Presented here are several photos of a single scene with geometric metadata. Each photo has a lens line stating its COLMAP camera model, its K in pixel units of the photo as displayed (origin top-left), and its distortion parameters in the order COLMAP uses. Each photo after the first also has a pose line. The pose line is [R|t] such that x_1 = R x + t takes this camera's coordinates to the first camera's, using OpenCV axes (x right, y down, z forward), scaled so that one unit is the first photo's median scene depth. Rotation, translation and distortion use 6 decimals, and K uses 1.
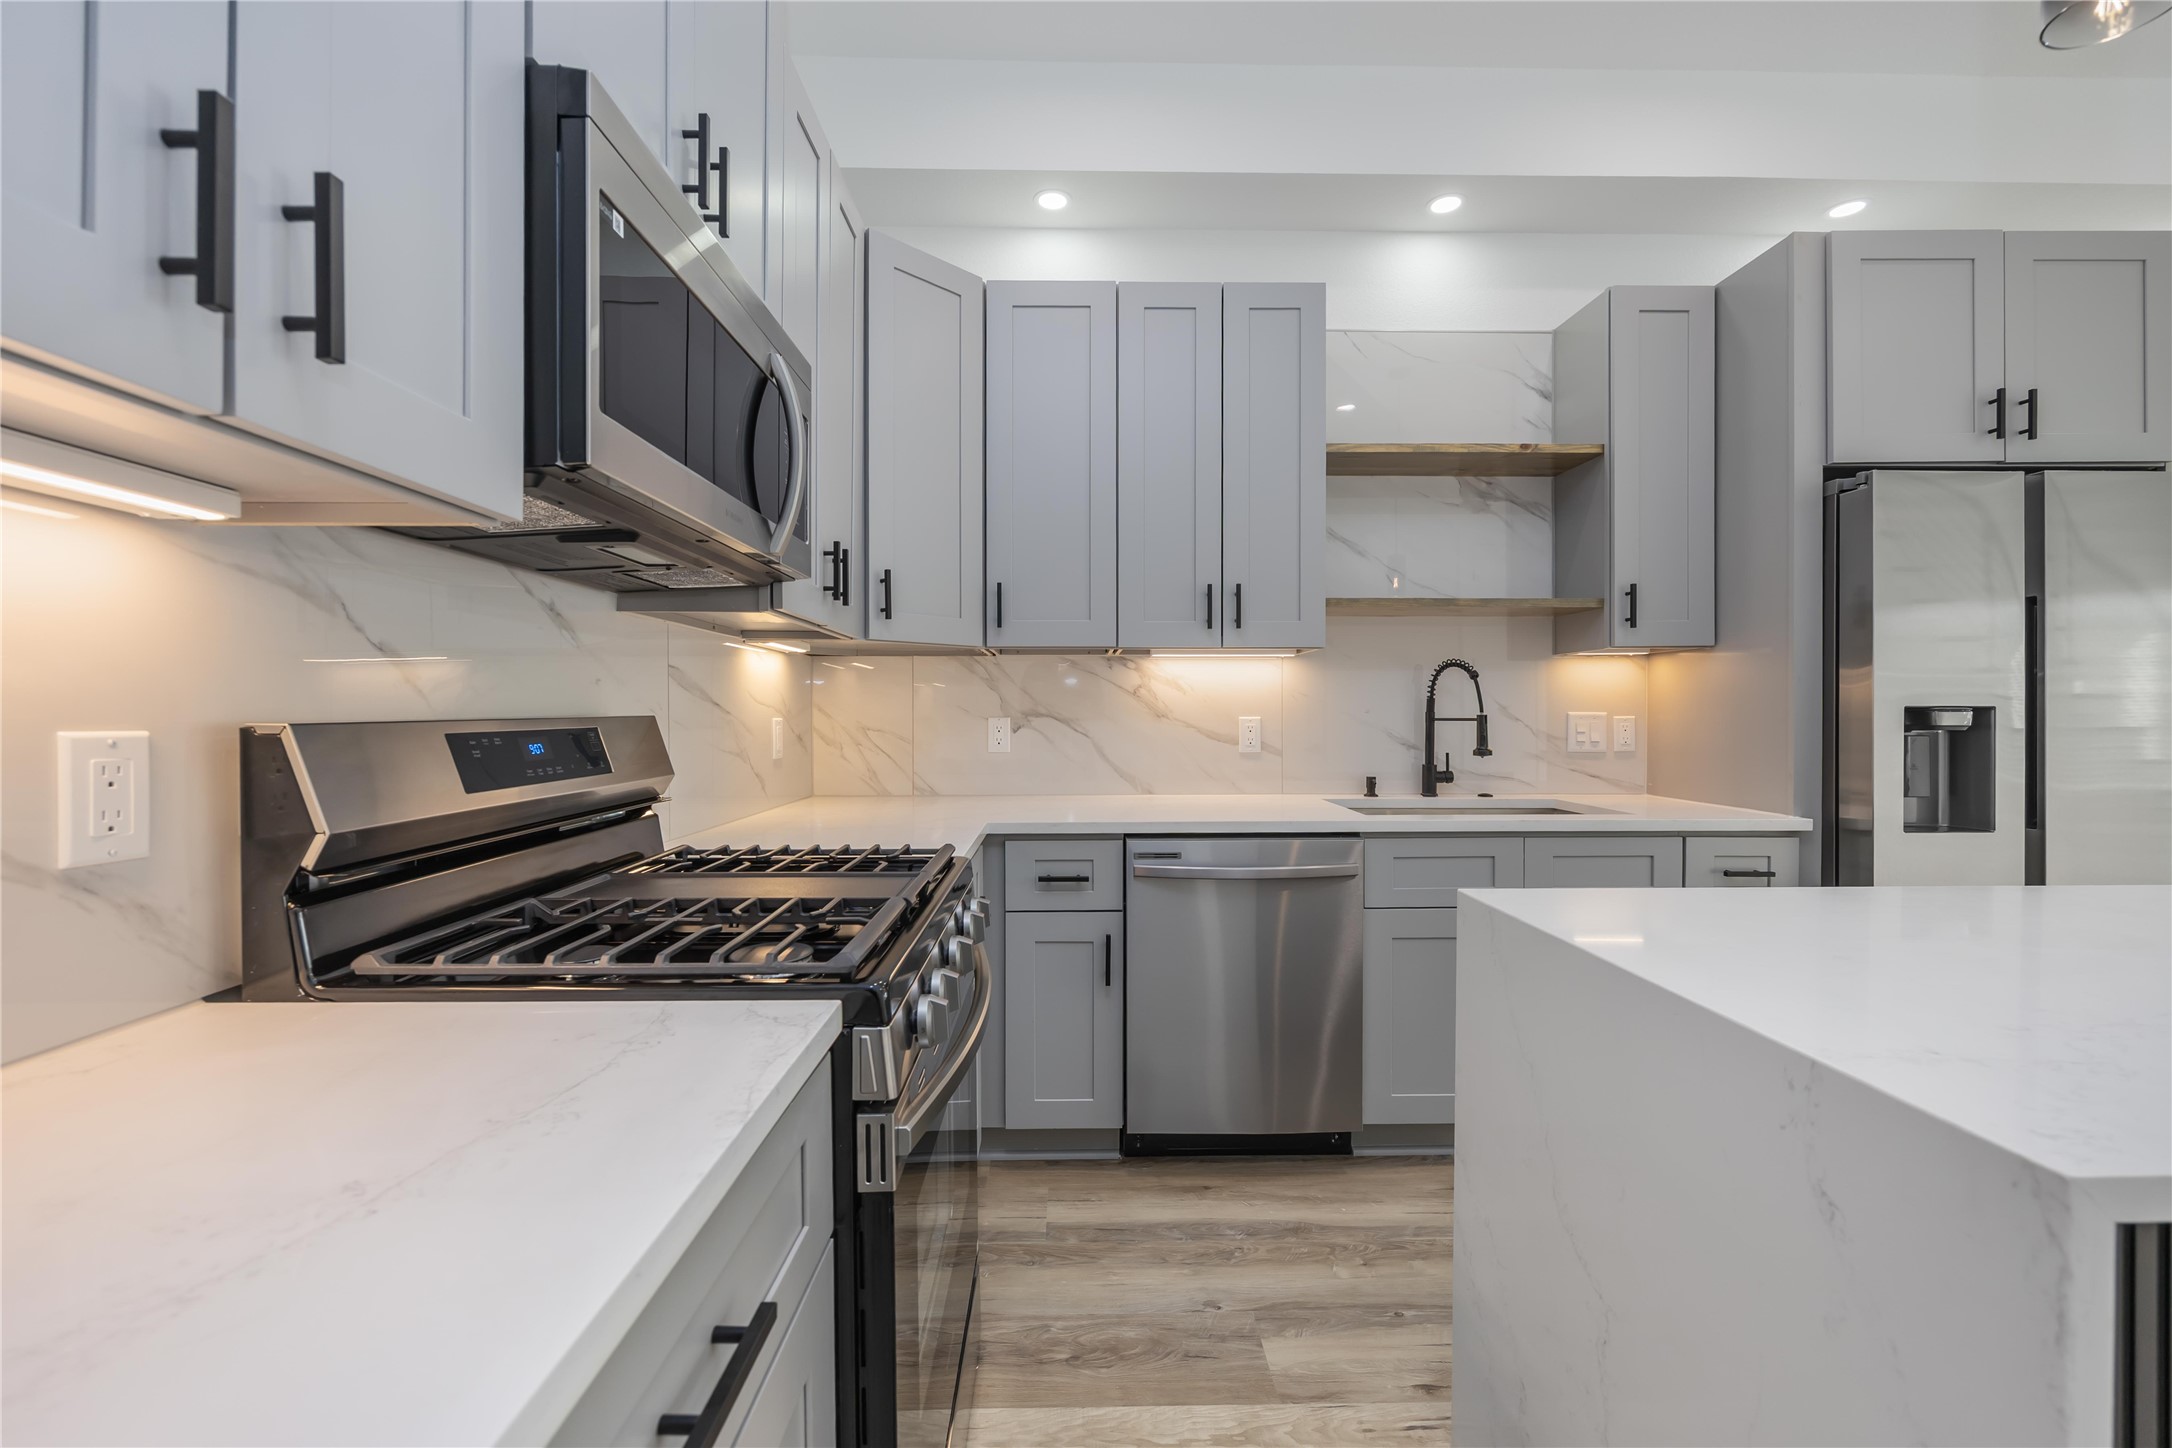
lens RADIAL K [[874.3, 0, 1084.3], [0, 874.3, 719.8], [0, 0, 1]] dist [-0.000184, 0.000232]
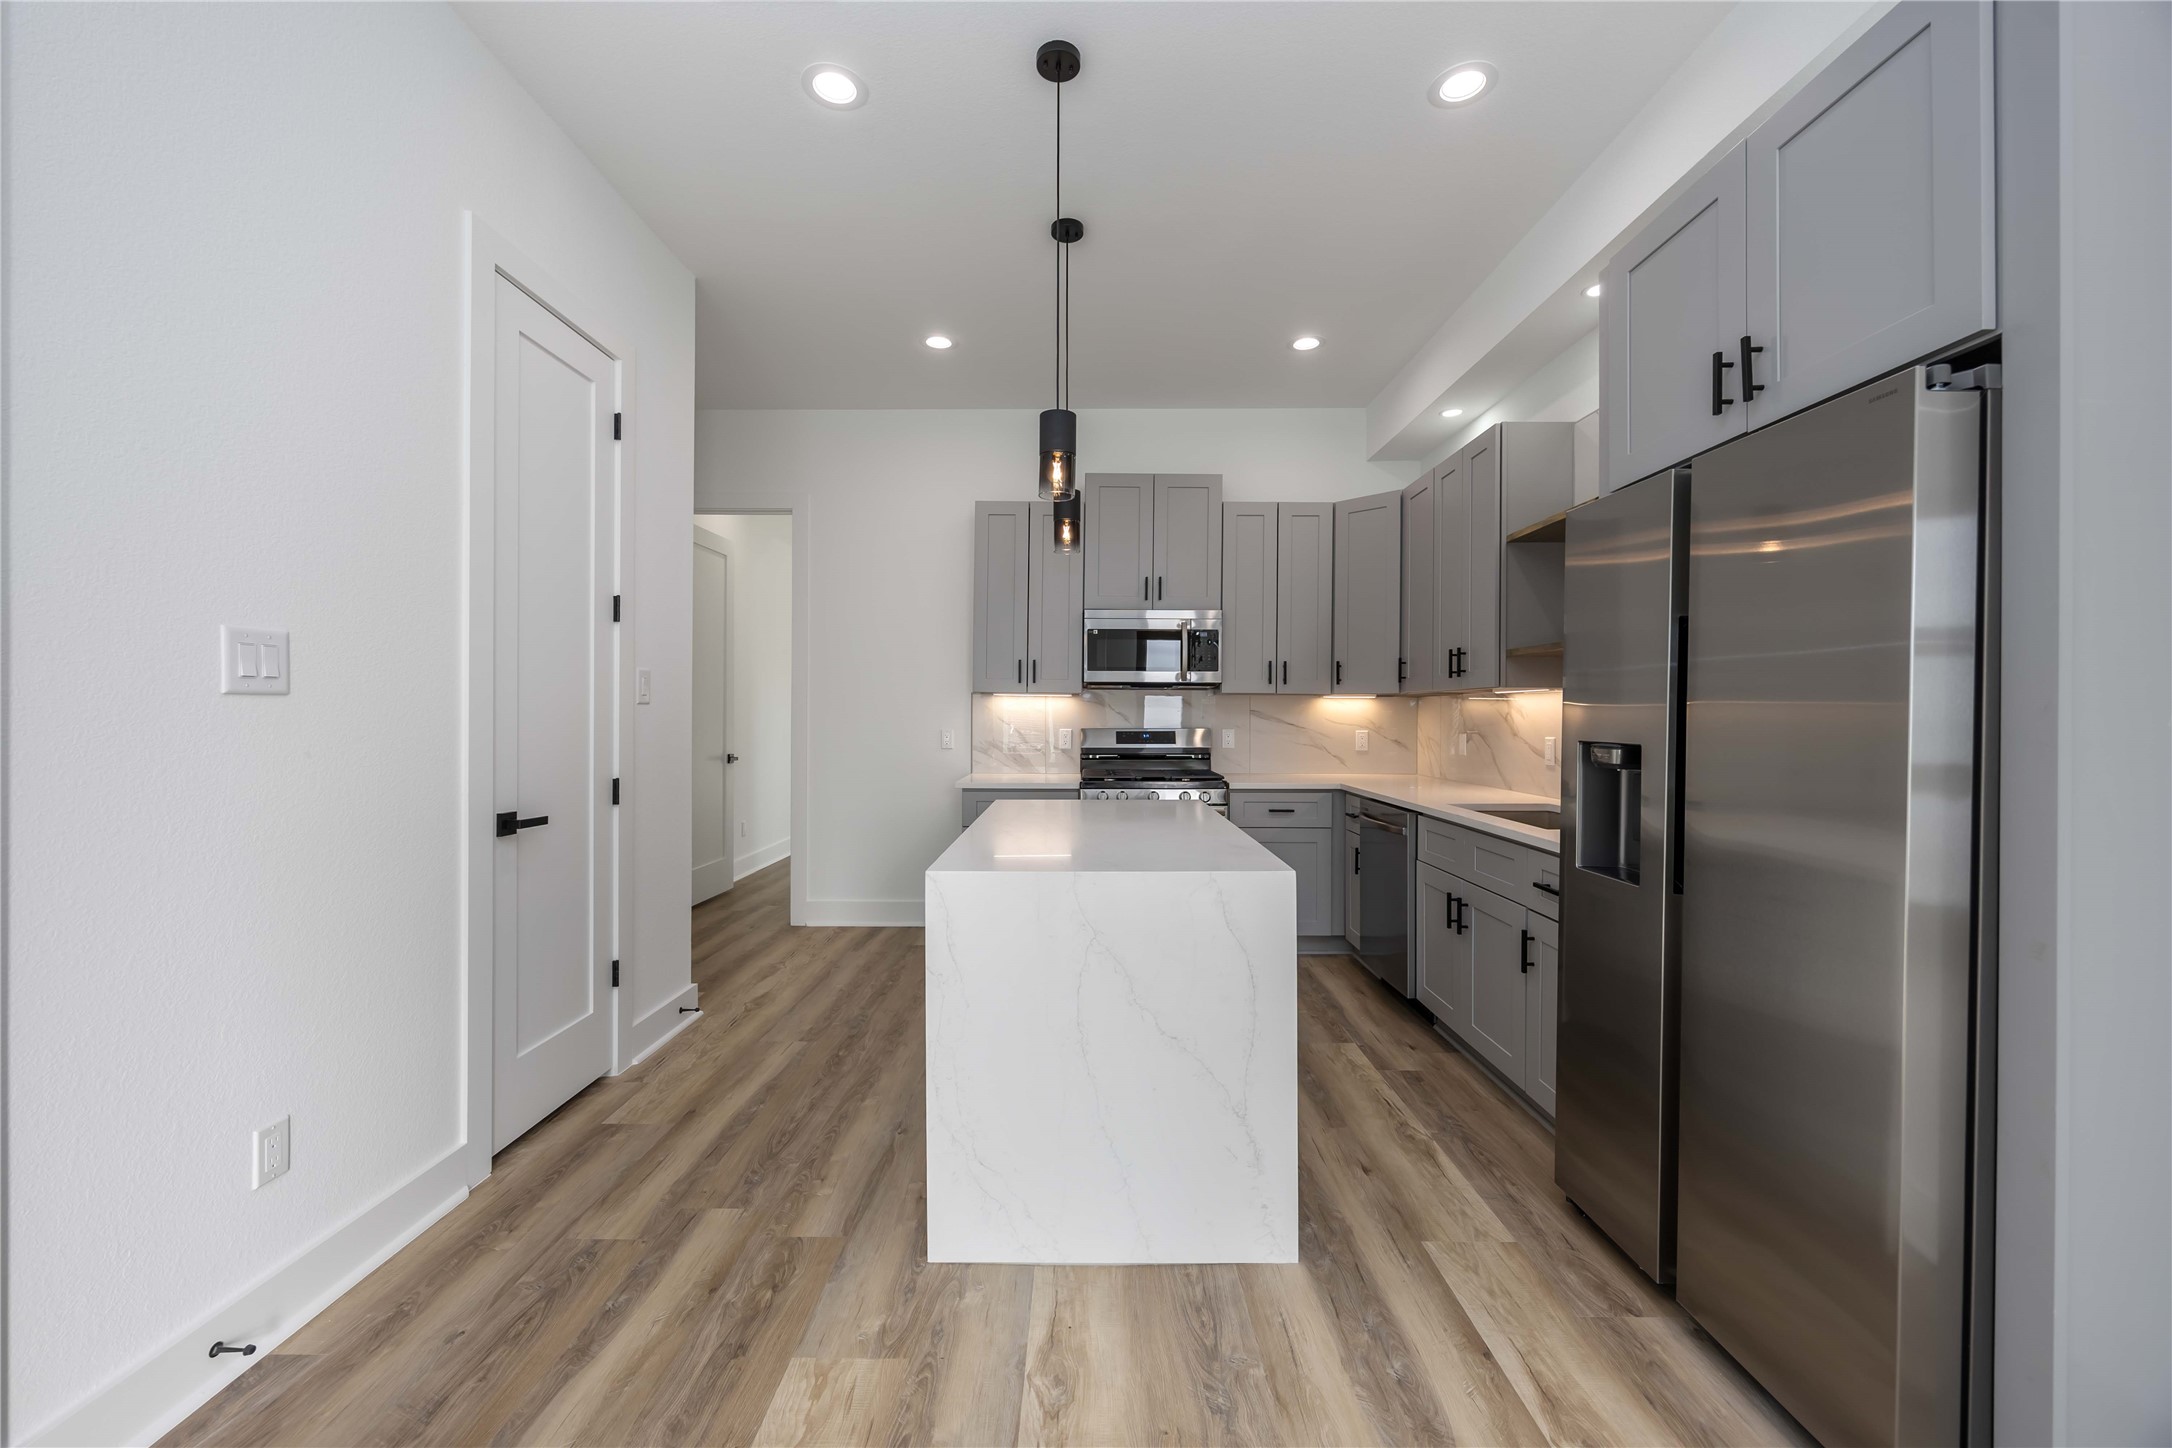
lens RADIAL K [[844.4, 0, 1079.7], [0, 844.4, 716.7], [0, 0, 1]] dist [-0.003368, 0.000310]
pose [[-0.027077, 0.003605, -0.999627, 1.669854], [-0.013254, 0.999904, 0.003965, -0.034042], [0.999545, 0.013356, -0.027027, 0.395712]]
